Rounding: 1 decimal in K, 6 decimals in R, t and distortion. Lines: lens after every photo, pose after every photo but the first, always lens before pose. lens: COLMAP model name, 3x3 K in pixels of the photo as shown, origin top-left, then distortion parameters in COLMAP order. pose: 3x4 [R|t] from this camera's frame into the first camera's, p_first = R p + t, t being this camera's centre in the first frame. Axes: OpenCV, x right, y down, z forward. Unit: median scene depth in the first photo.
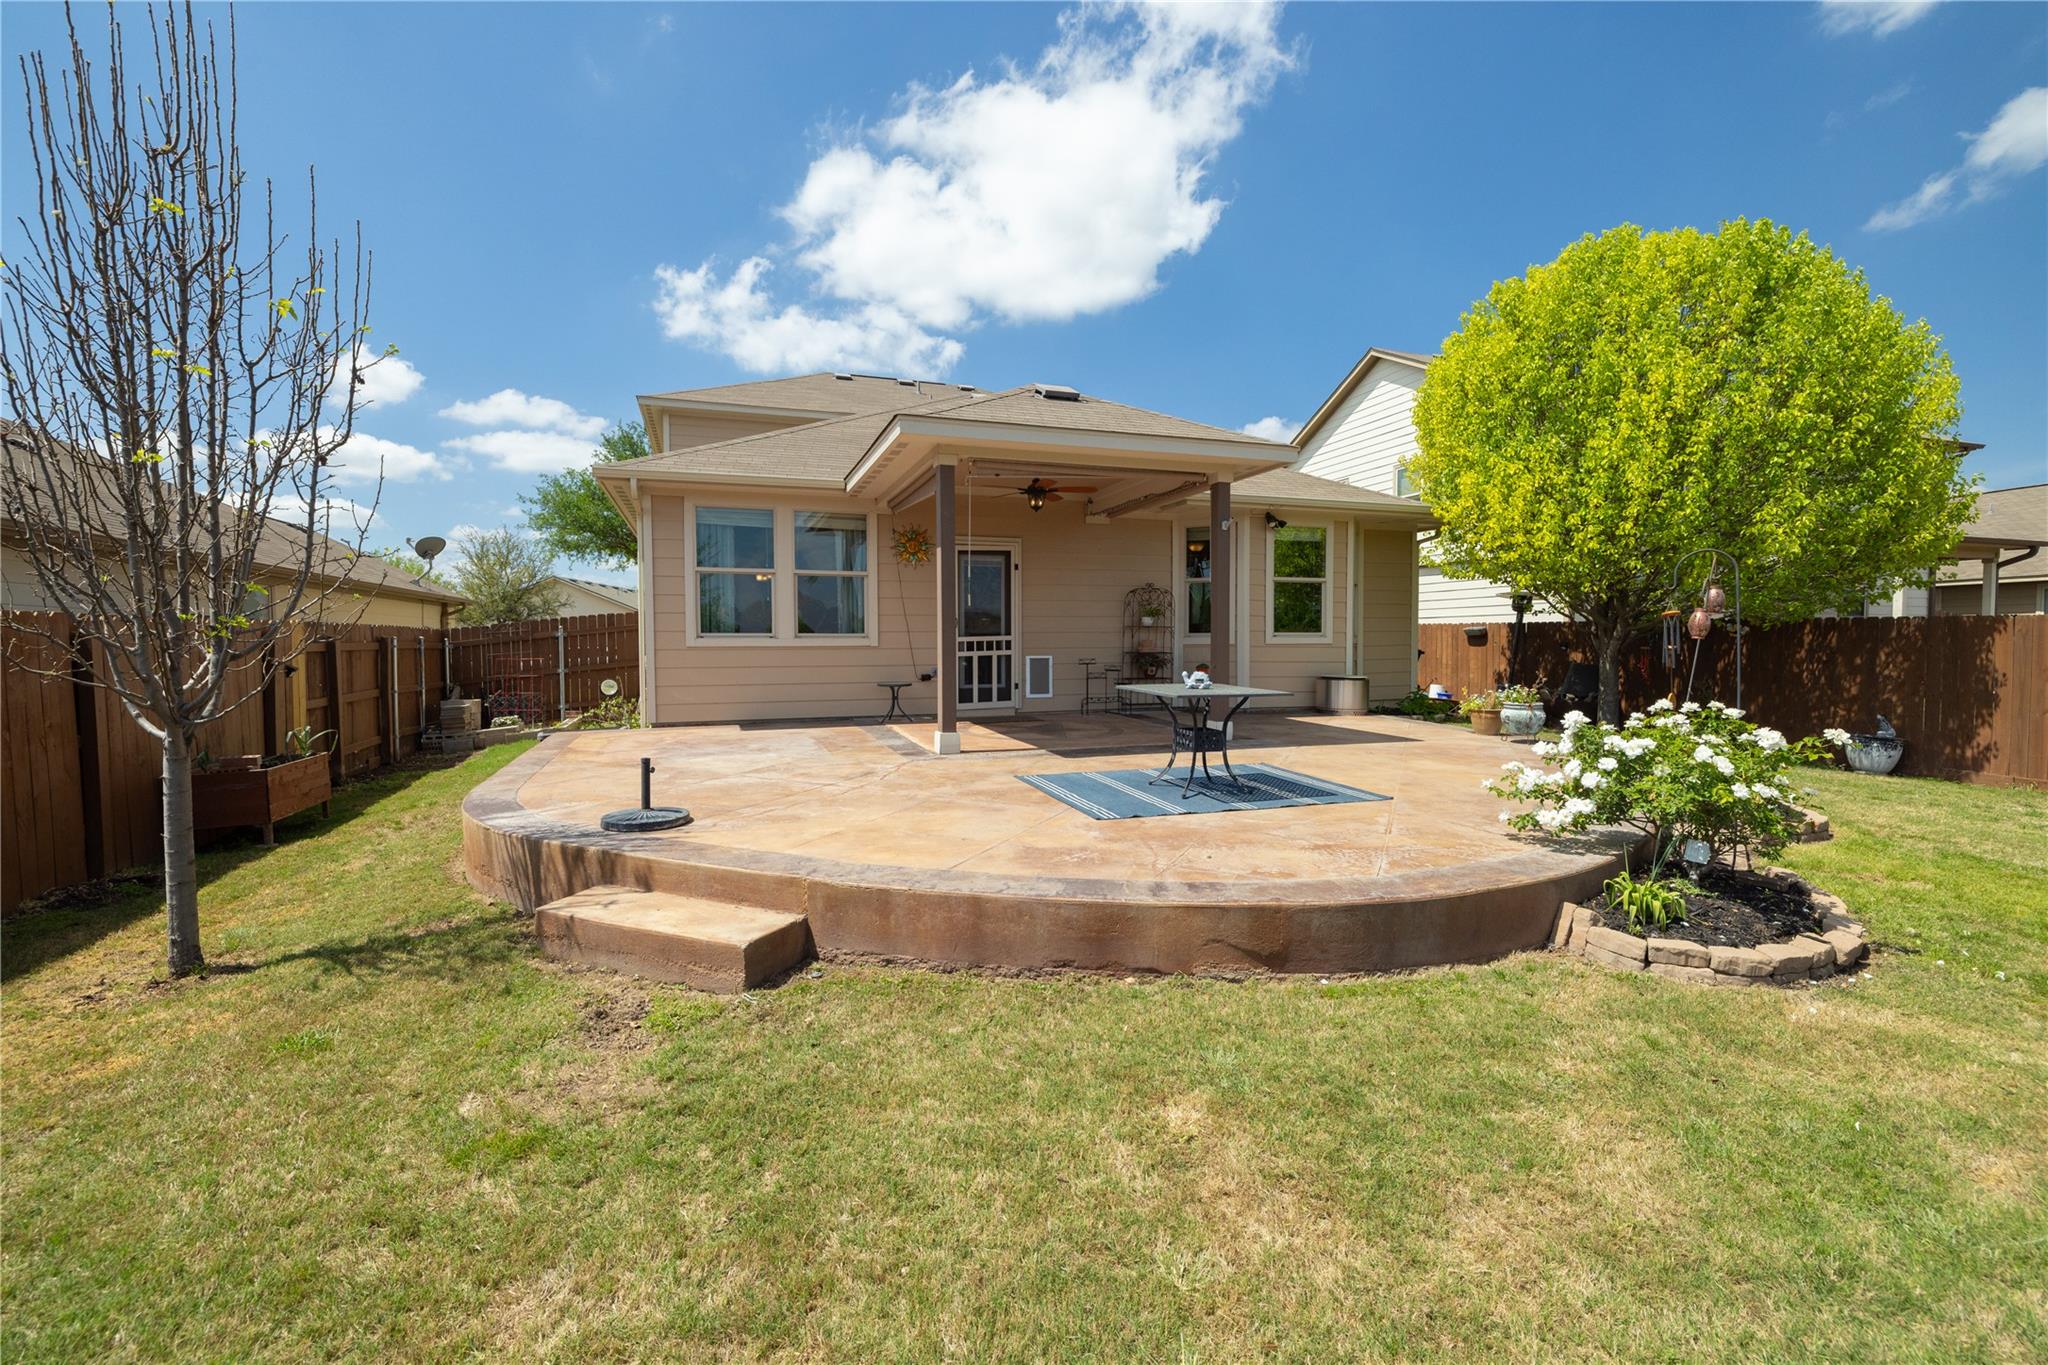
lens RADIAL K [[871.5, 0, 1026.2], [0, 871.5, 651.5], [0, 0, 1]] dist [-0.001092, -0.000296]
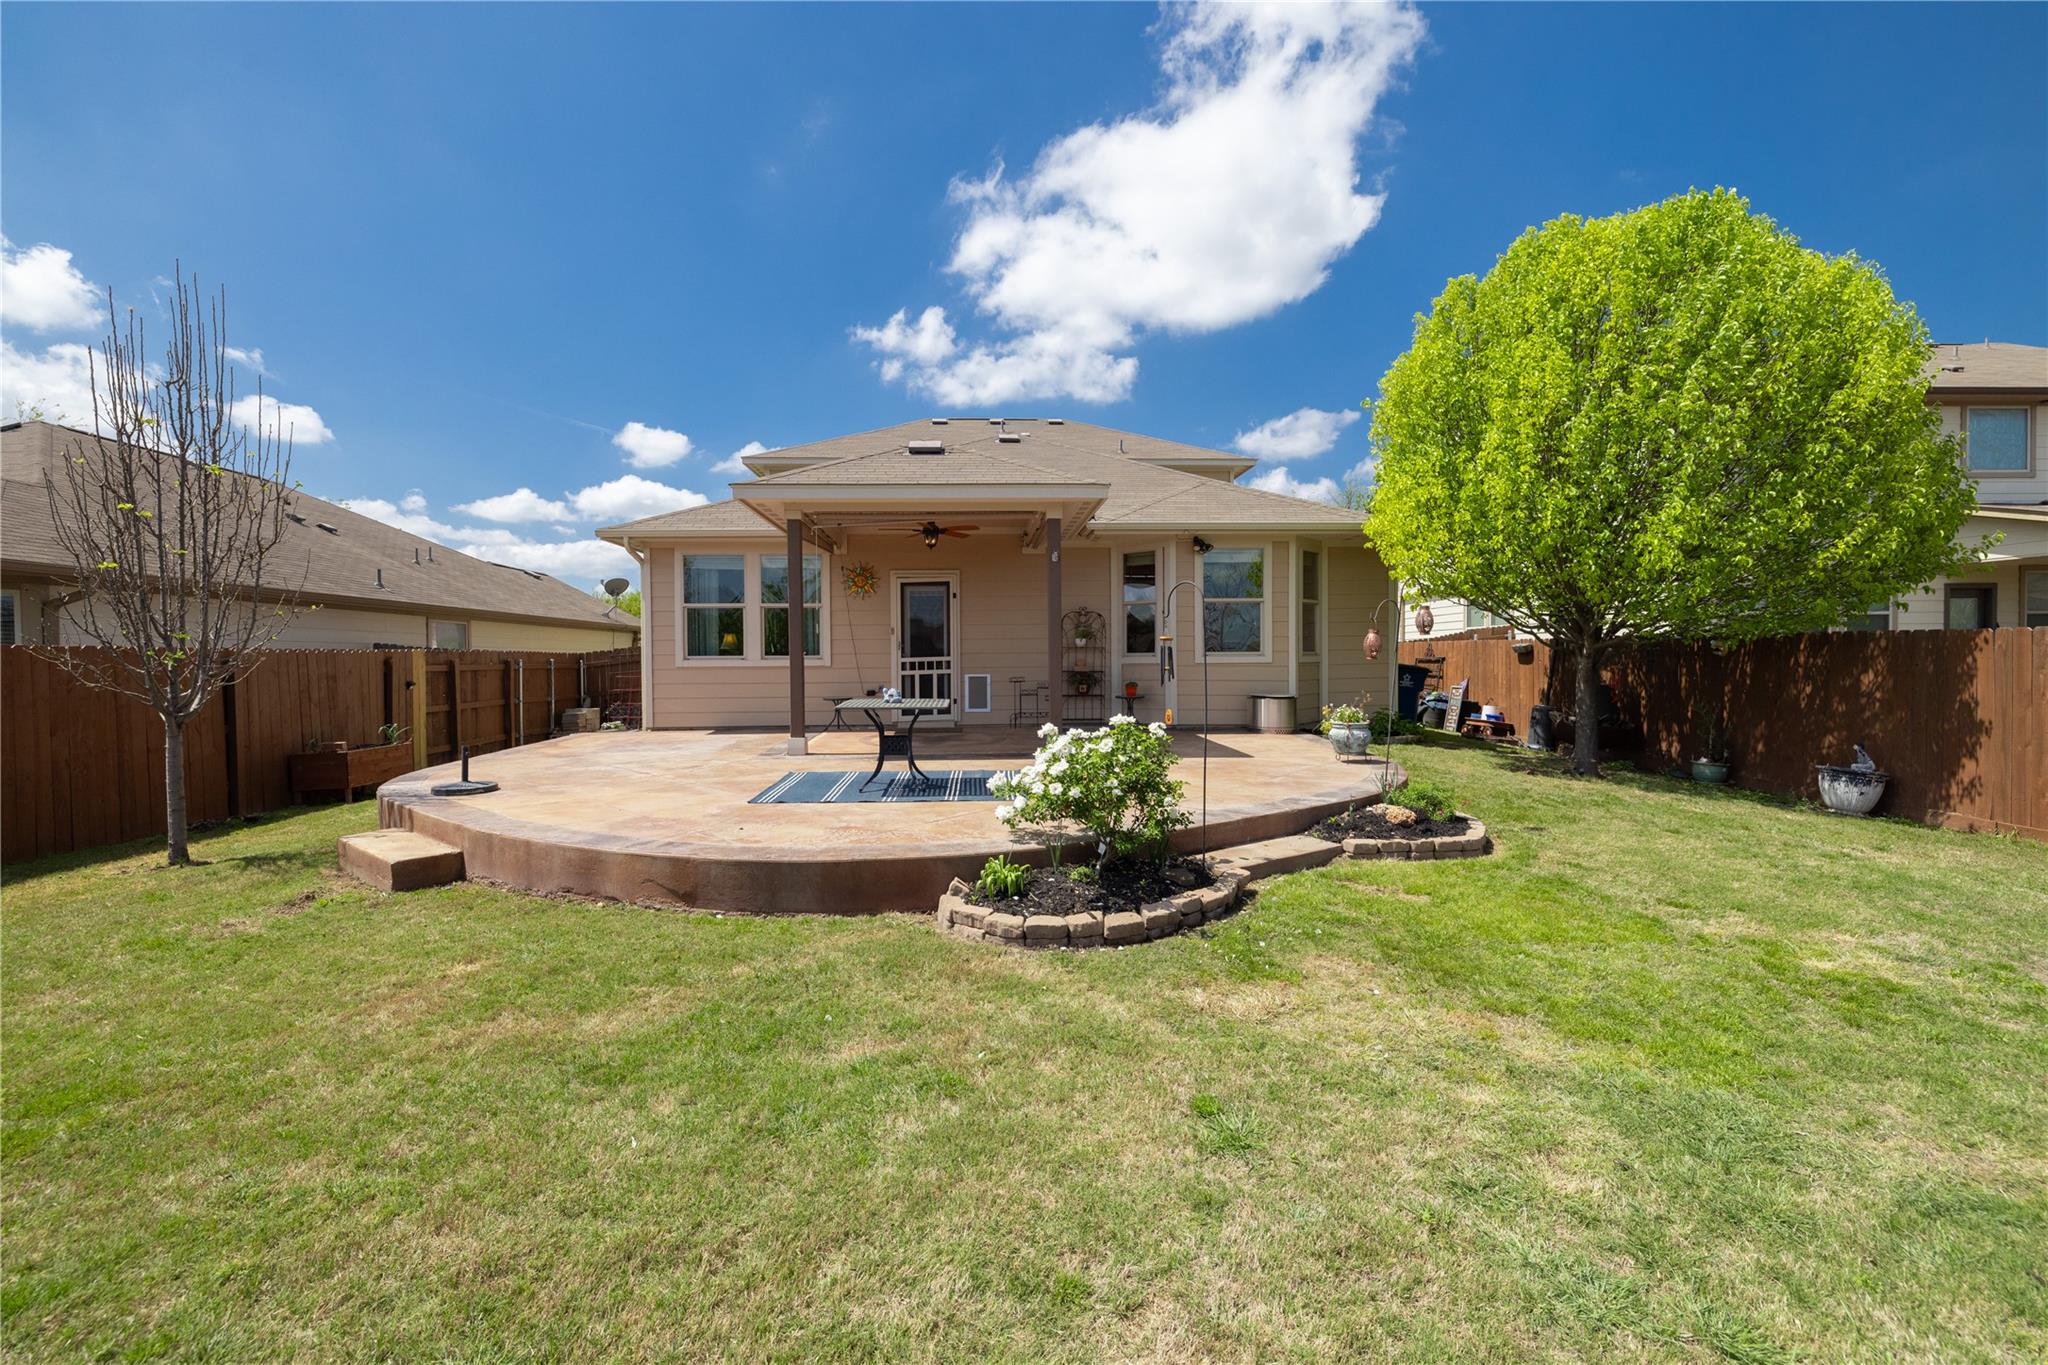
lens RADIAL K [[870.6, 0, 1016.3], [0, 870.6, 666.8], [0, 0, 1]] dist [0.001548, 0.000283]
pose [[0.959918, -0.000704, -0.280279, 0.388836], [0.000192, 0.999998, -0.001854, -0.002976], [0.280280, 0.001726, 0.959917, -0.059815]]
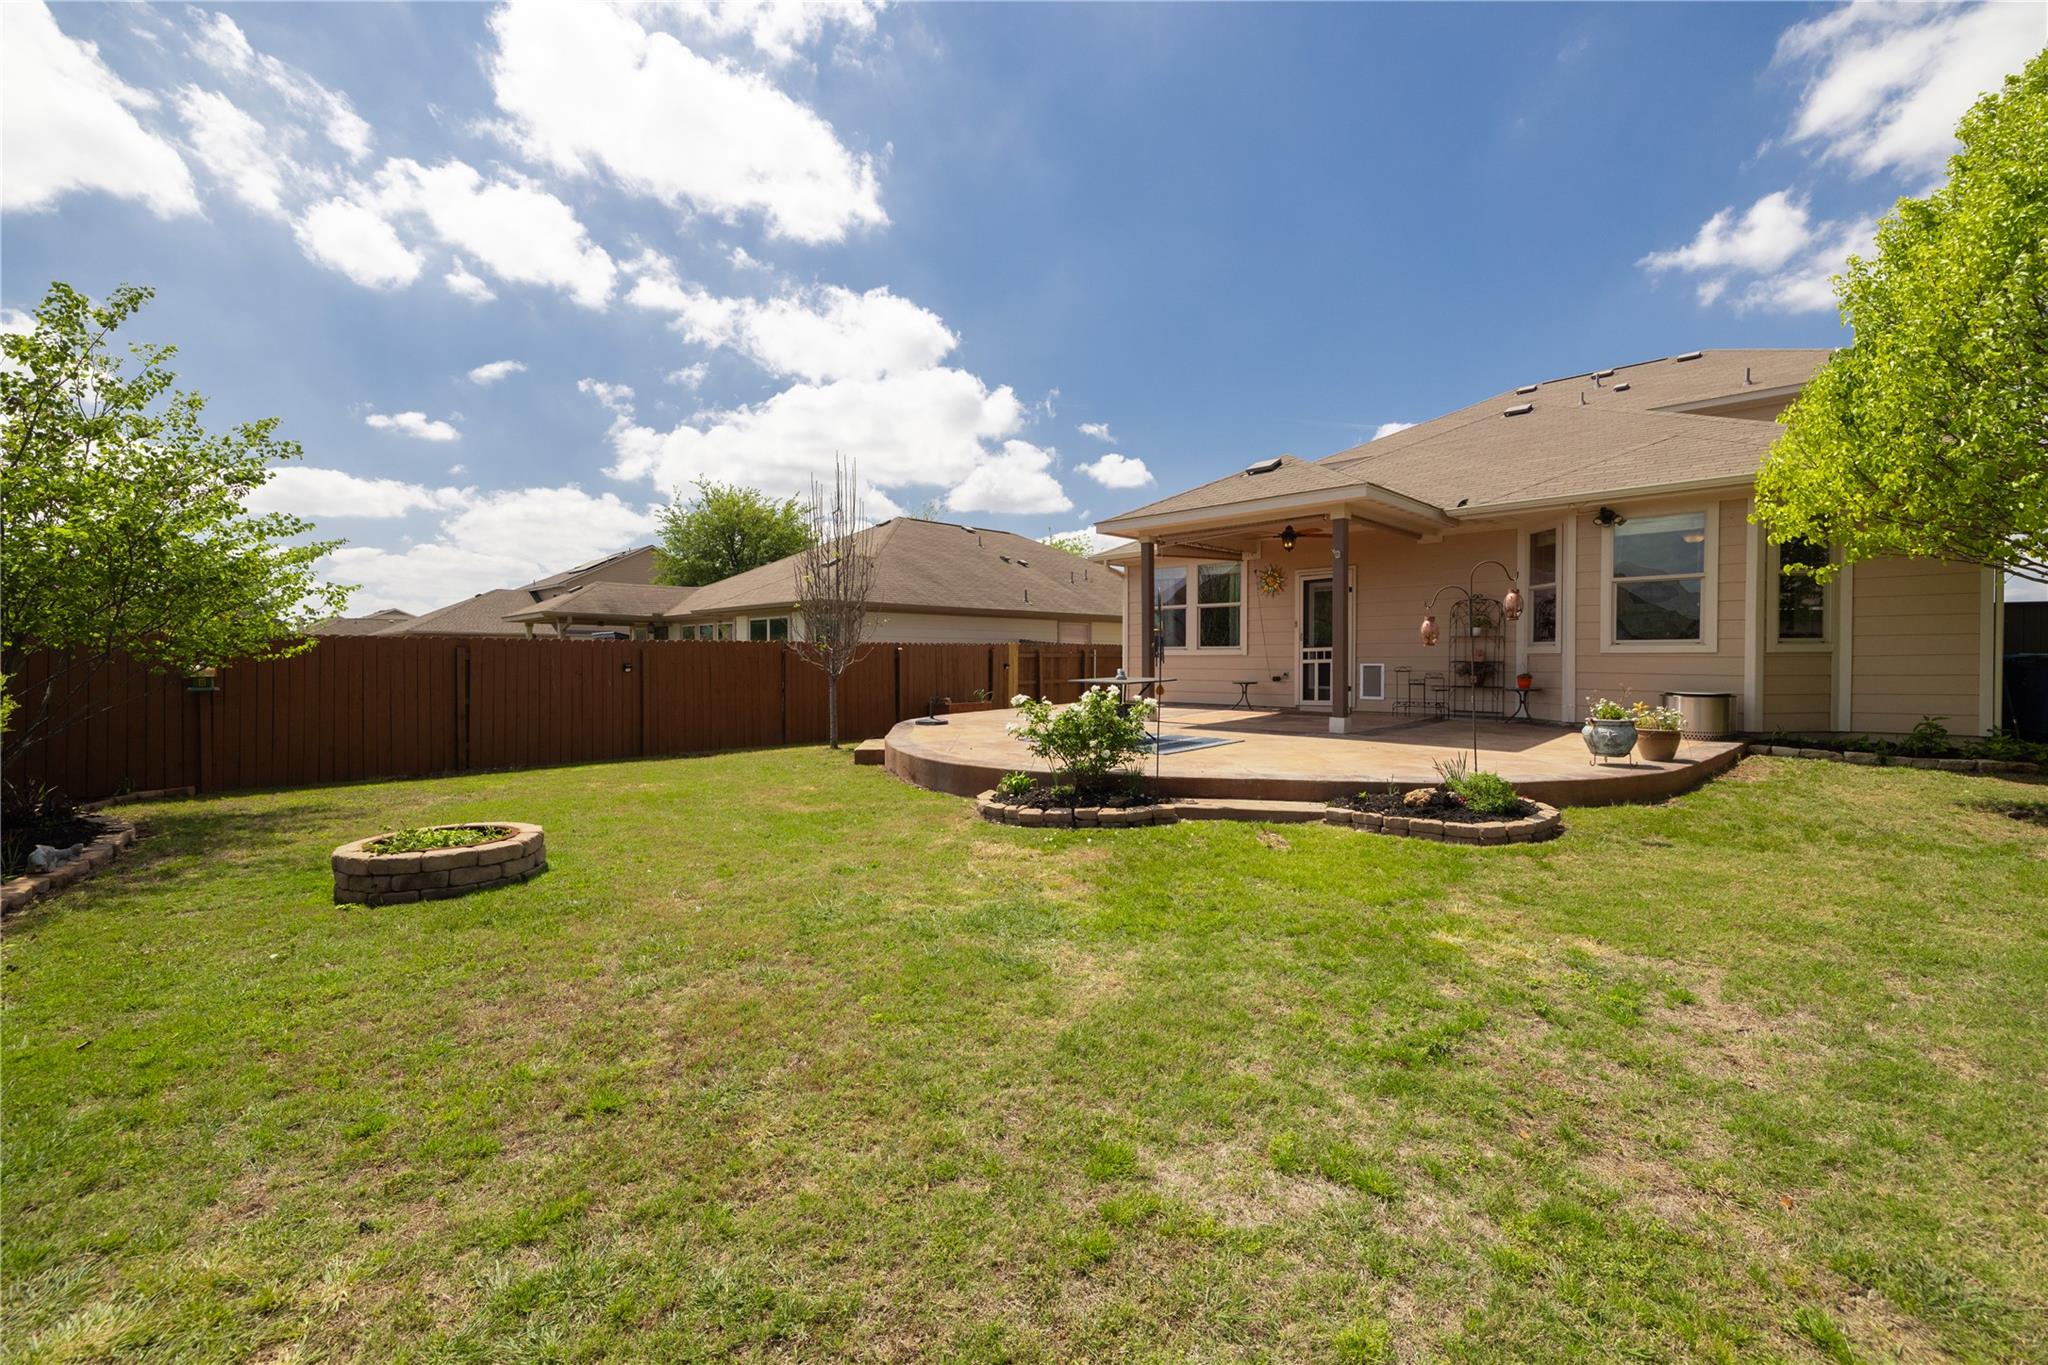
lens RADIAL K [[870.6, 0, 1016.3], [0, 870.6, 666.8], [0, 0, 1]] dist [0.001548, 0.000283]
pose [[0.434289, 0.012445, -0.900688, 0.889365], [-0.012175, 0.999894, 0.007946, 0.005766], [0.900691, 0.007515, 0.434395, 0.065577]]
